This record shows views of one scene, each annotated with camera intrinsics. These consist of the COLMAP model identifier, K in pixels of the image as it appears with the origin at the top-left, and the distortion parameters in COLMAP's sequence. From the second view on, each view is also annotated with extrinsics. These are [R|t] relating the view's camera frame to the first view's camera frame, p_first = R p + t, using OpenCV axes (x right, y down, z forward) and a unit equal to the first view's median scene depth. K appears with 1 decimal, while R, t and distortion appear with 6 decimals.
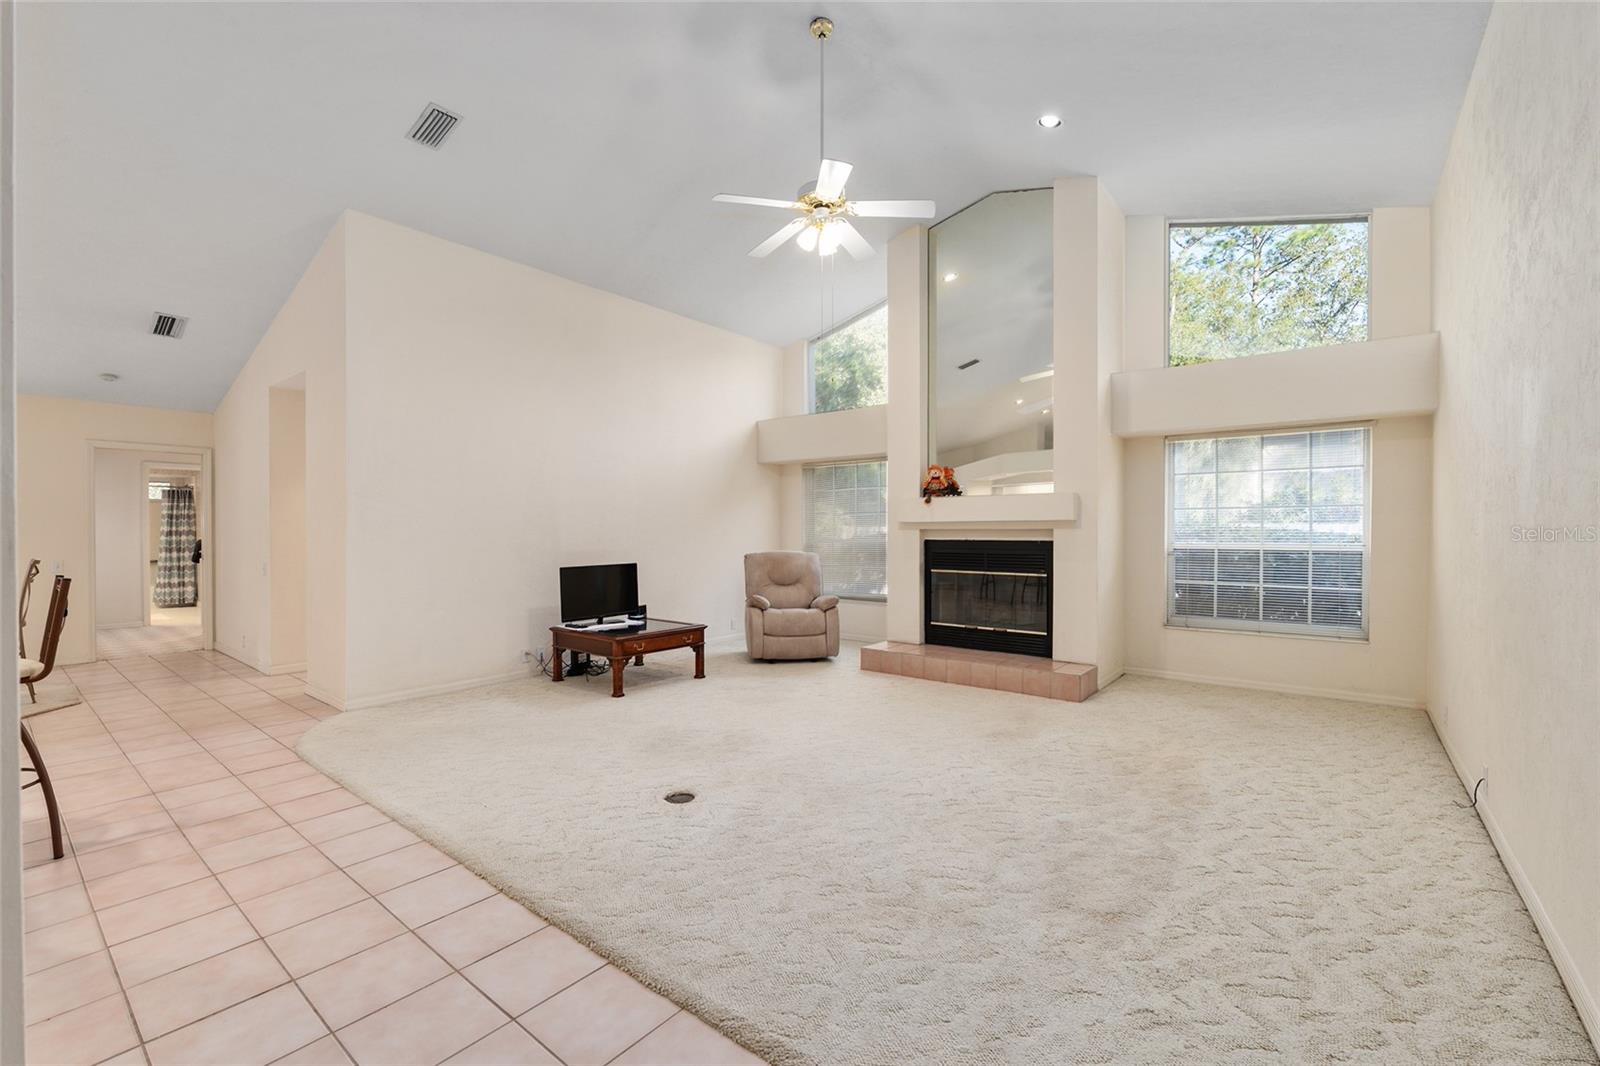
lens RADIAL K [[670.7, 0, 800.8], [0, 670.7, 537.5], [0, 0, 1]] dist [-0.008734, 0.000730]
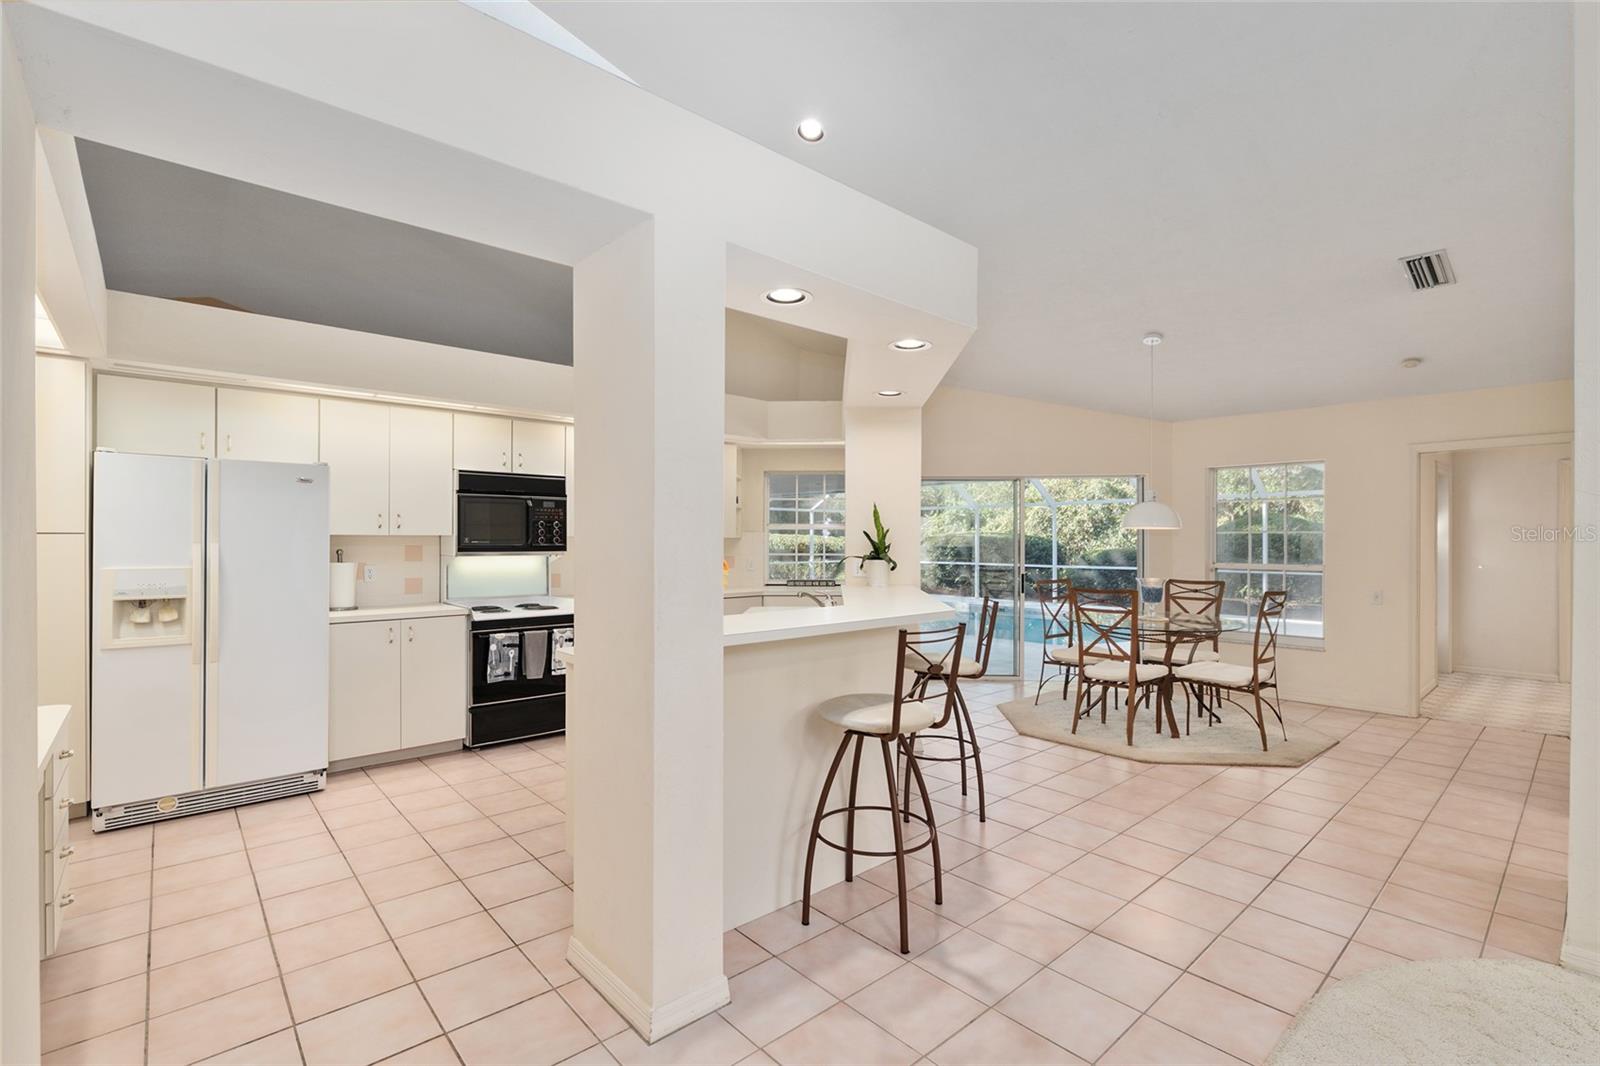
lens RADIAL K [[730.4, 0, 795.3], [0, 730.4, 538.6], [0, 0, 1]] dist [-0.000054, -0.000834]
pose [[-0.185117, -0.003974, -0.982709, -0.076671], [-0.009778, 0.999950, -0.002202, -0.022952], [0.982668, 0.009201, -0.185146, 0.484154]]
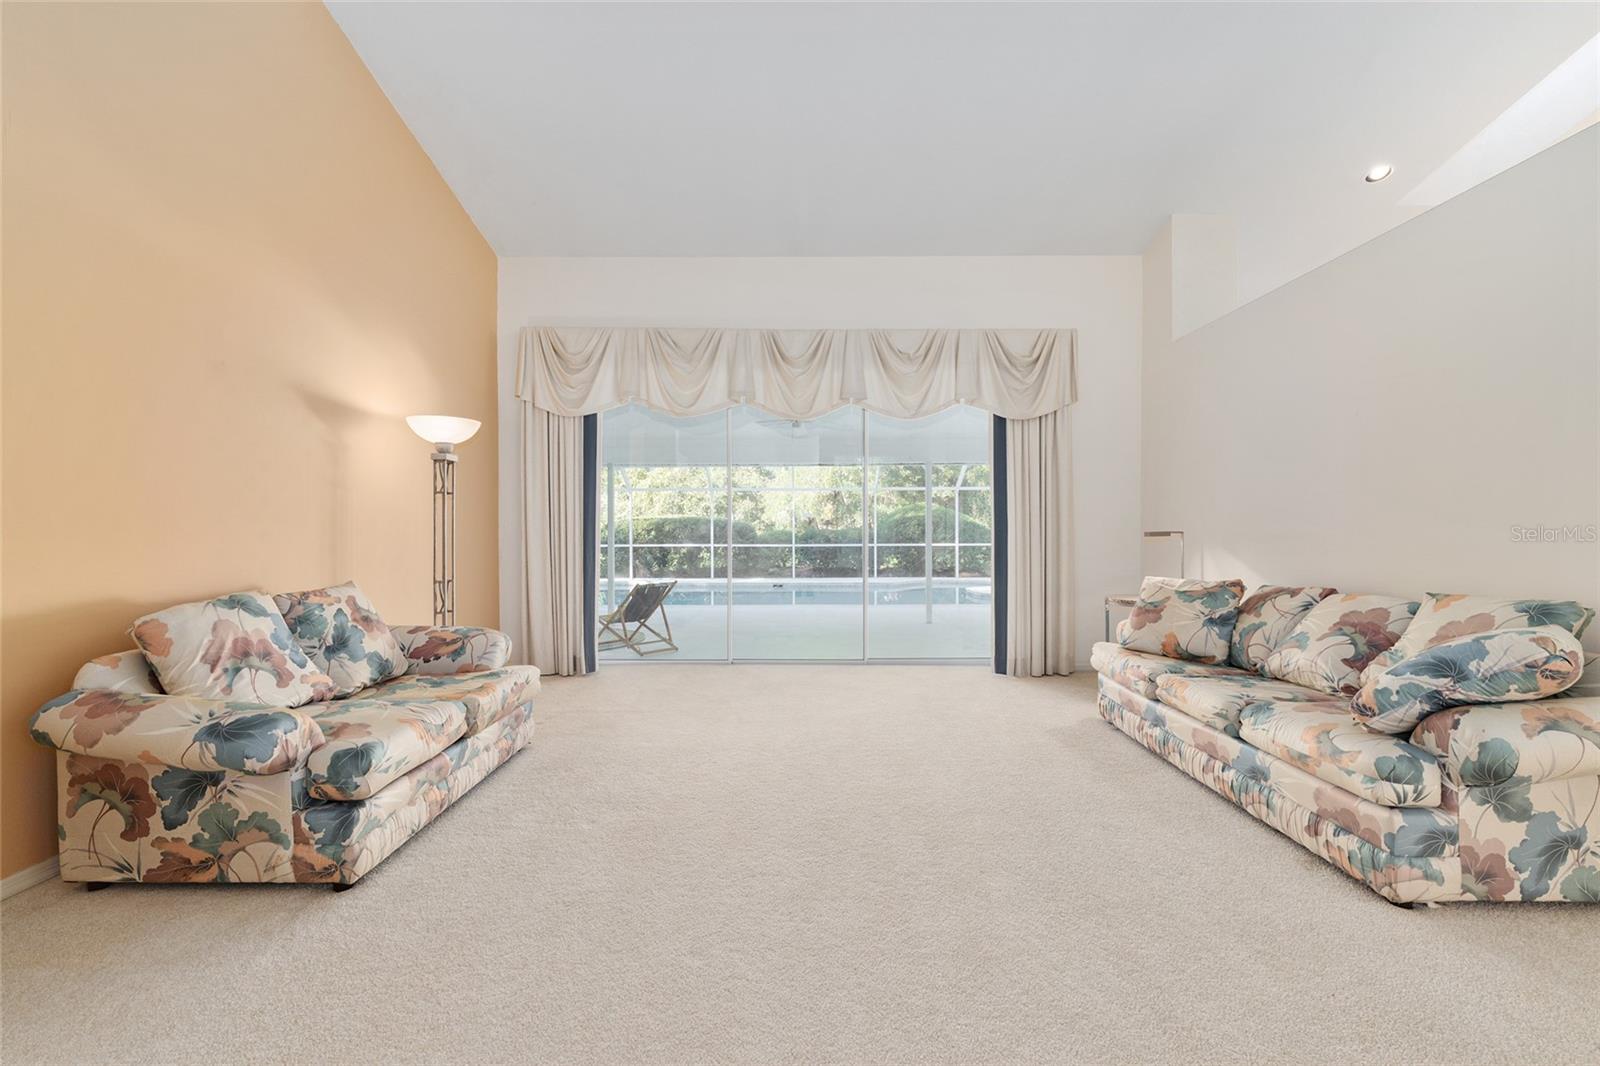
lens RADIAL K [[676.5, 0, 796.7], [0, 676.5, 534.5], [0, 0, 1]] dist [-0.006632, -0.000135]
pose [[0.614878, 0.003128, -0.788616, -0.749371], [-0.004521, 0.999990, 0.000441, 0.023469], [0.788609, 0.003294, 0.614886, -0.970324]]
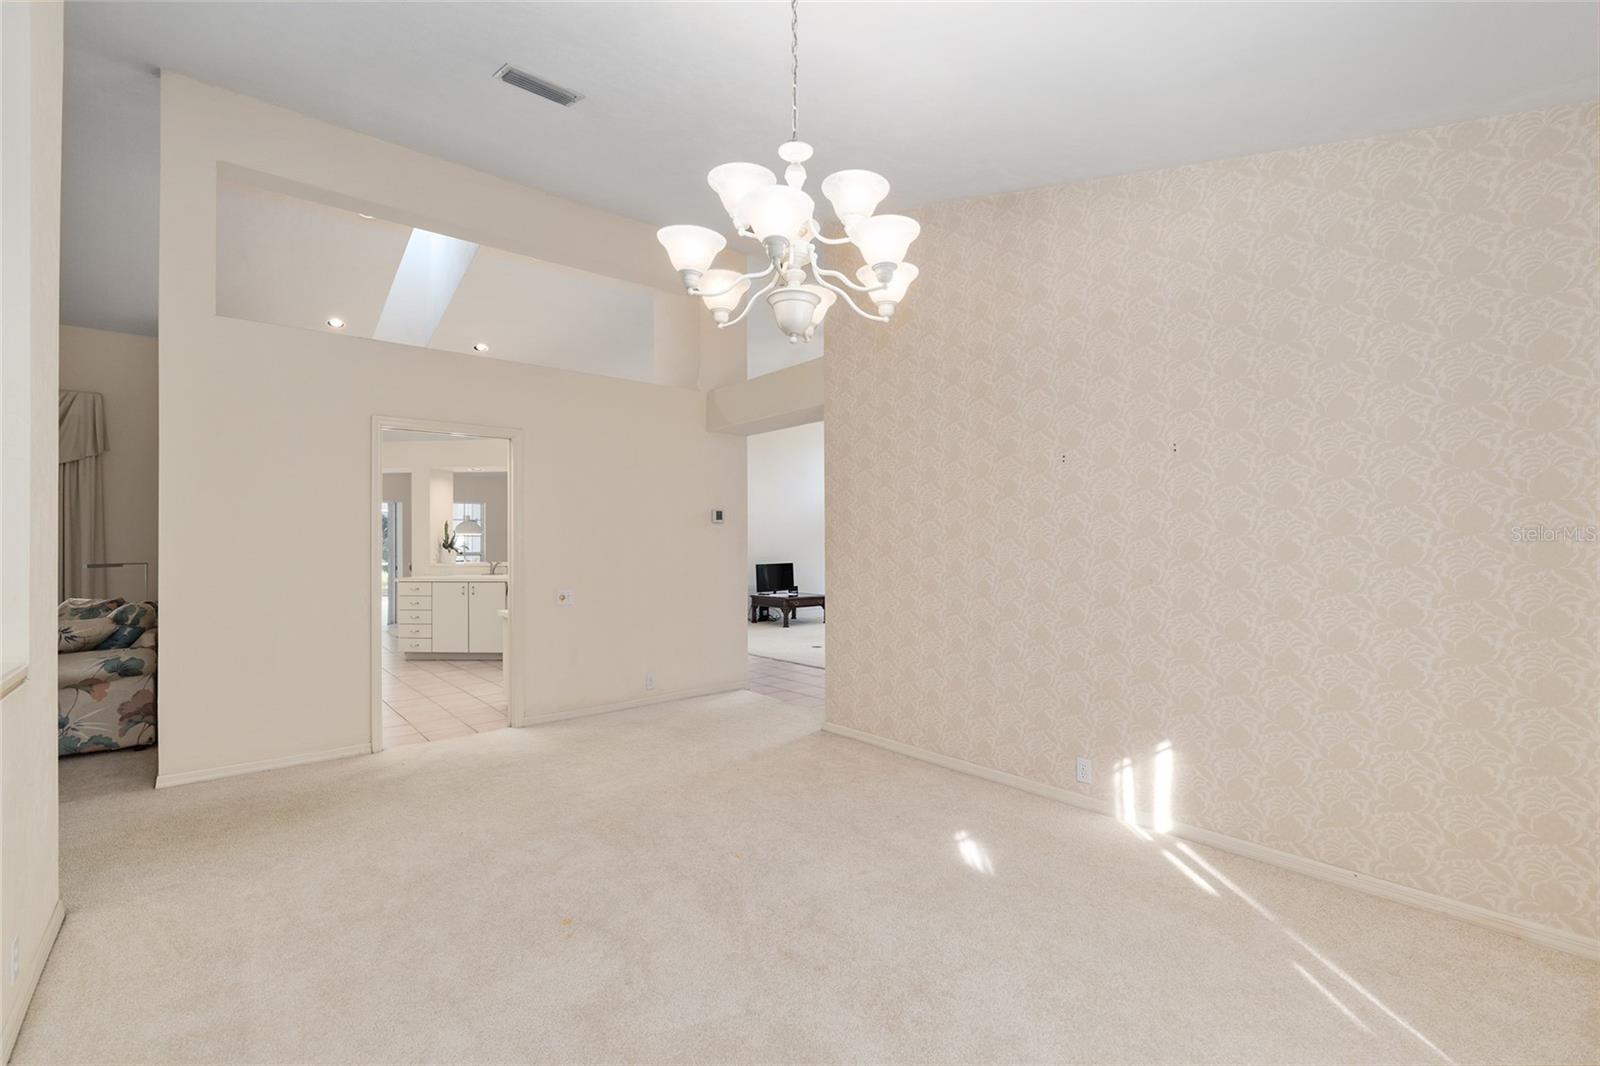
lens RADIAL K [[692.5, 0, 793.4], [0, 692.5, 536.3], [0, 0, 1]] dist [-0.003926, -0.000519]
pose [[0.979954, -0.007240, -0.199094, 0.157136], [0.003693, 0.999828, -0.018183, -0.001275], [0.199192, 0.017084, 0.979812, -0.983951]]
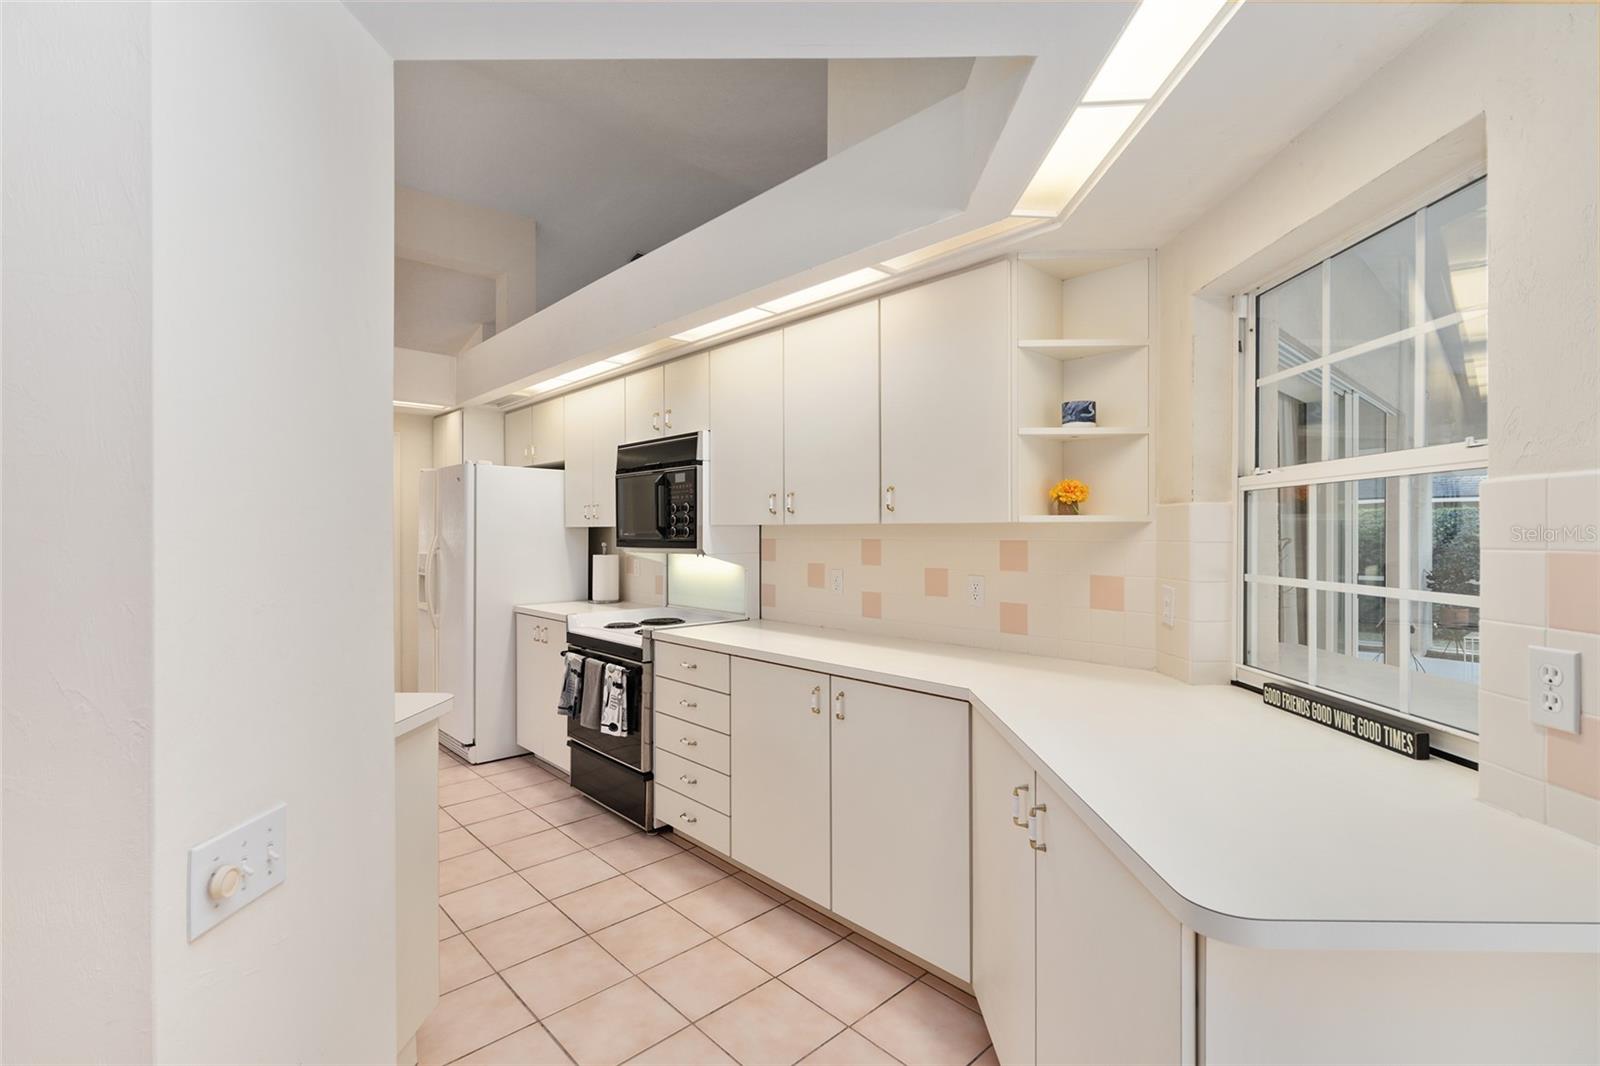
lens RADIAL K [[730.4, 0, 795.3], [0, 730.4, 538.6], [0, 0, 1]] dist [-0.000054, -0.000834]
pose [[-0.988657, -0.001662, 0.150179, -1.149958], [0.001268, 0.999811, 0.019414, -0.025531], [-0.150183, 0.019385, -0.988468, 0.603500]]
